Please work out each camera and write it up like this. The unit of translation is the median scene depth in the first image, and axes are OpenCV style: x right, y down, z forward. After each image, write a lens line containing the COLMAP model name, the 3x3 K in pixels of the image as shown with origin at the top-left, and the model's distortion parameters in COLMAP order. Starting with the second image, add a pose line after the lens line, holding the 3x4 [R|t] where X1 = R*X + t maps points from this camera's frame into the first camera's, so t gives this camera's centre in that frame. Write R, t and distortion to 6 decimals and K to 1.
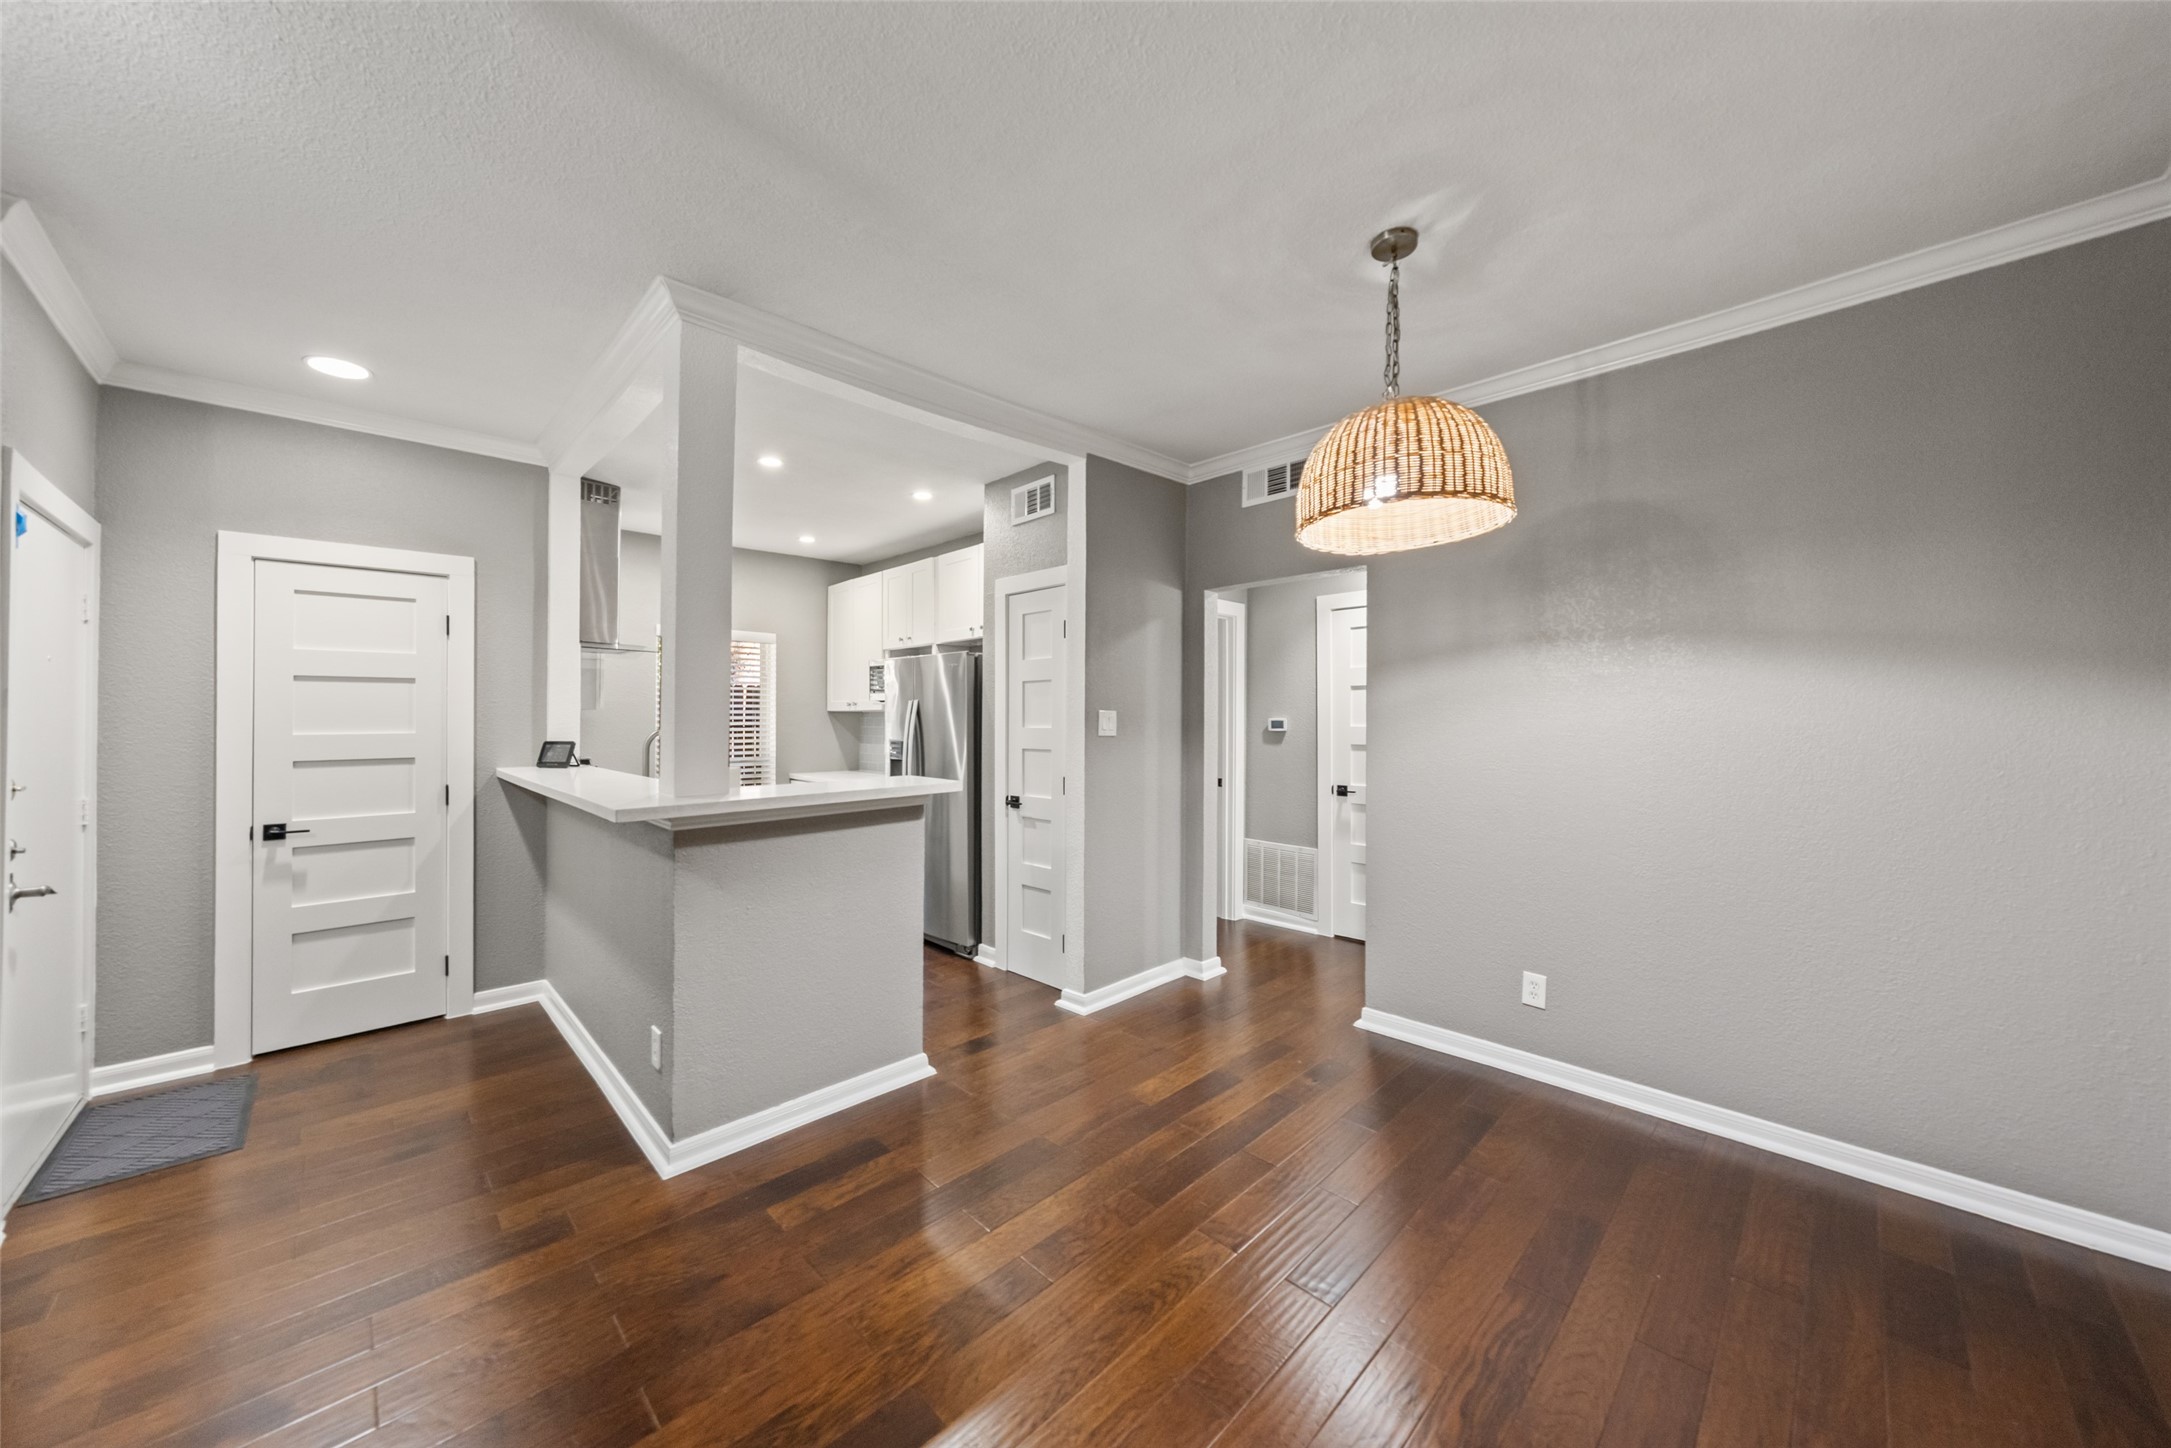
lens RADIAL K [[755.1, 0, 1080.2], [0, 755.1, 709.5], [0, 0, 1]] dist [-0.005446, 0.000501]
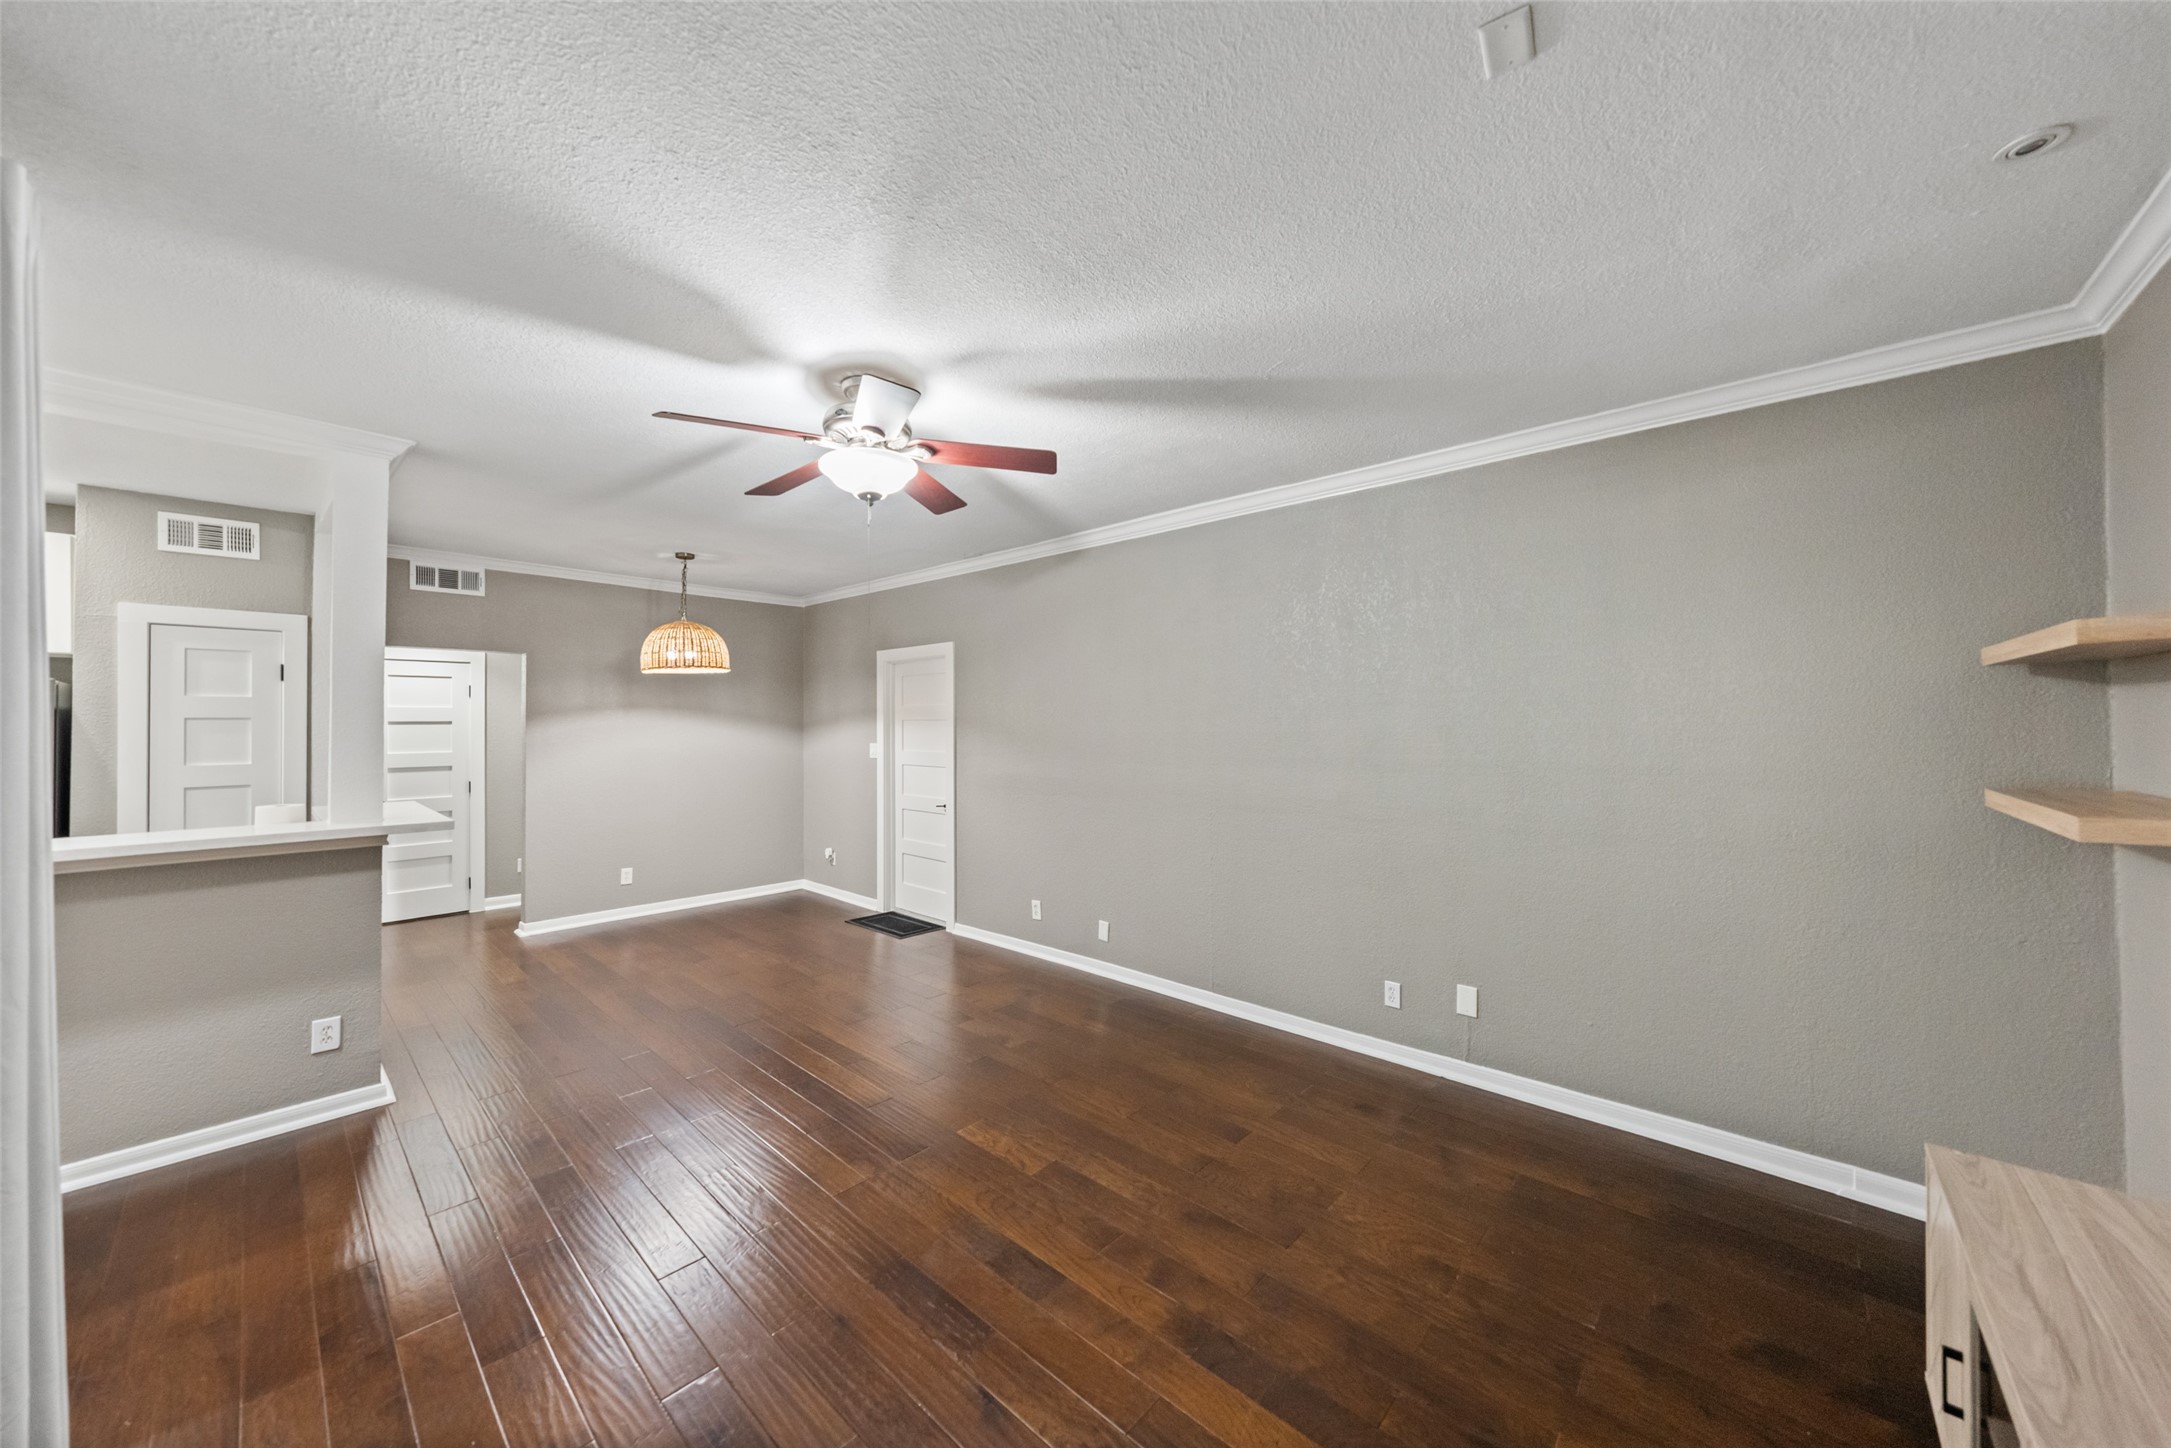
lens RADIAL K [[755.1, 0, 1075.6], [0, 755.1, 717.9], [0, 0, 1]] dist [-0.005446, 0.000501]
pose [[-0.054729, 0.012289, 0.998426, -1.257370], [-0.003729, 0.999915, -0.012512, -0.033560], [-0.998494, -0.004408, -0.054678, -0.093383]]
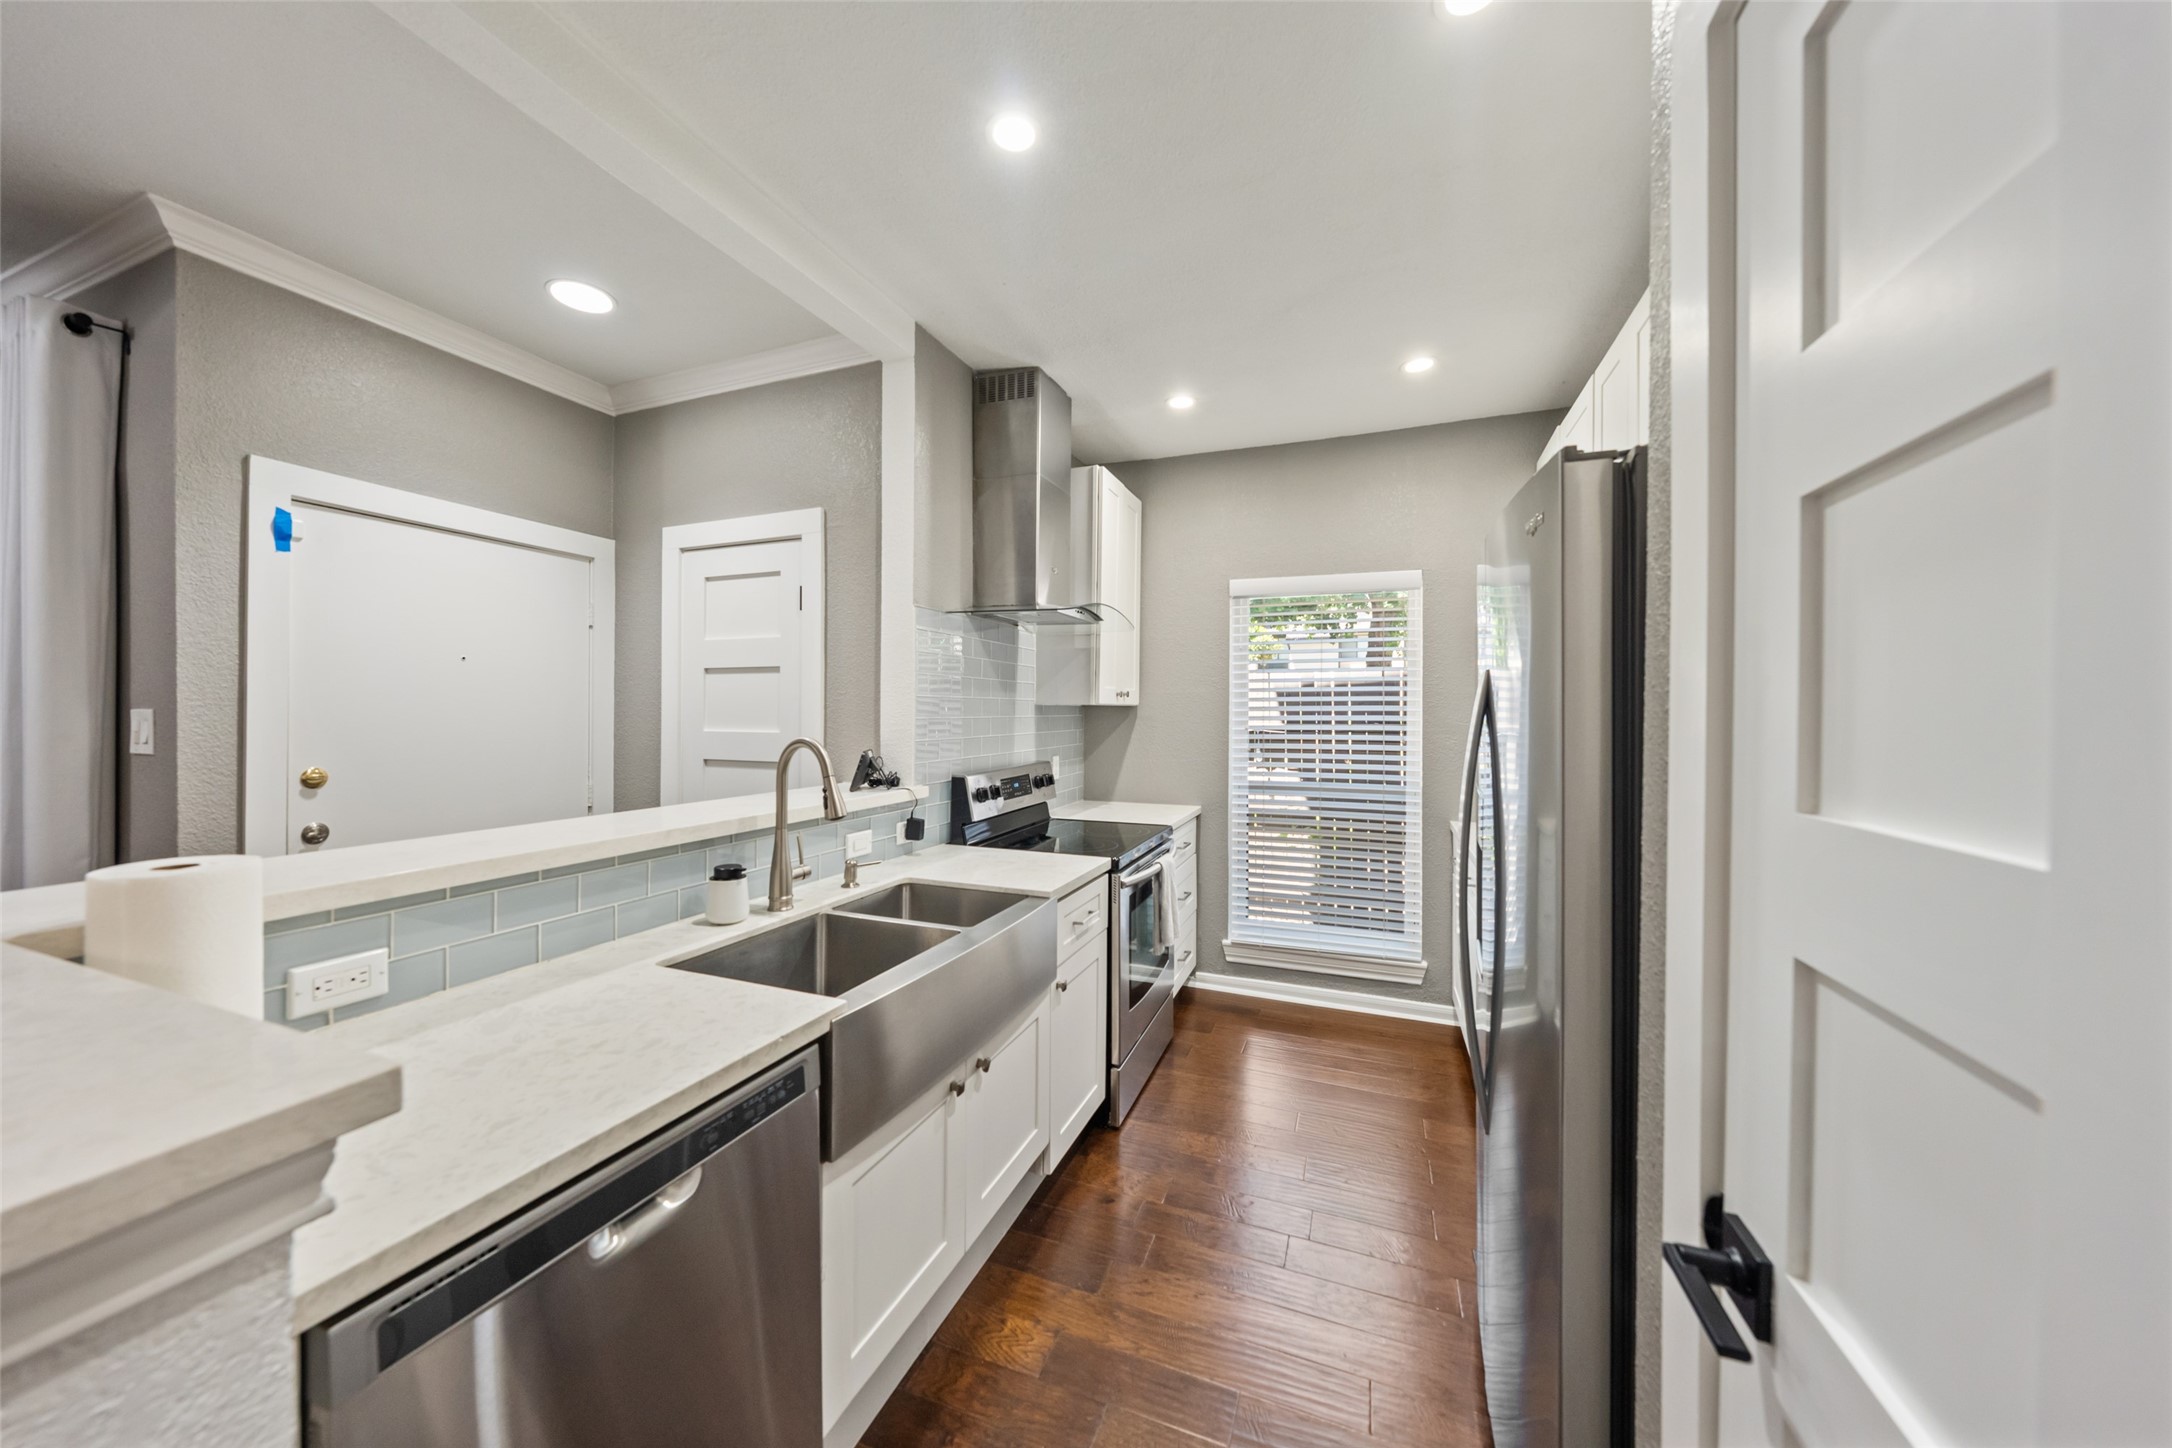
lens RADIAL K [[755.5, 0, 1082.0], [0, 755.5, 719.7], [0, 0, 1]] dist [-0.005446, 0.000501]
pose [[0.419469, 0.011168, -0.907701, 0.013392], [0.002338, 0.999908, 0.013383, 0.006245], [0.907767, -0.007736, 0.419404, 0.922321]]
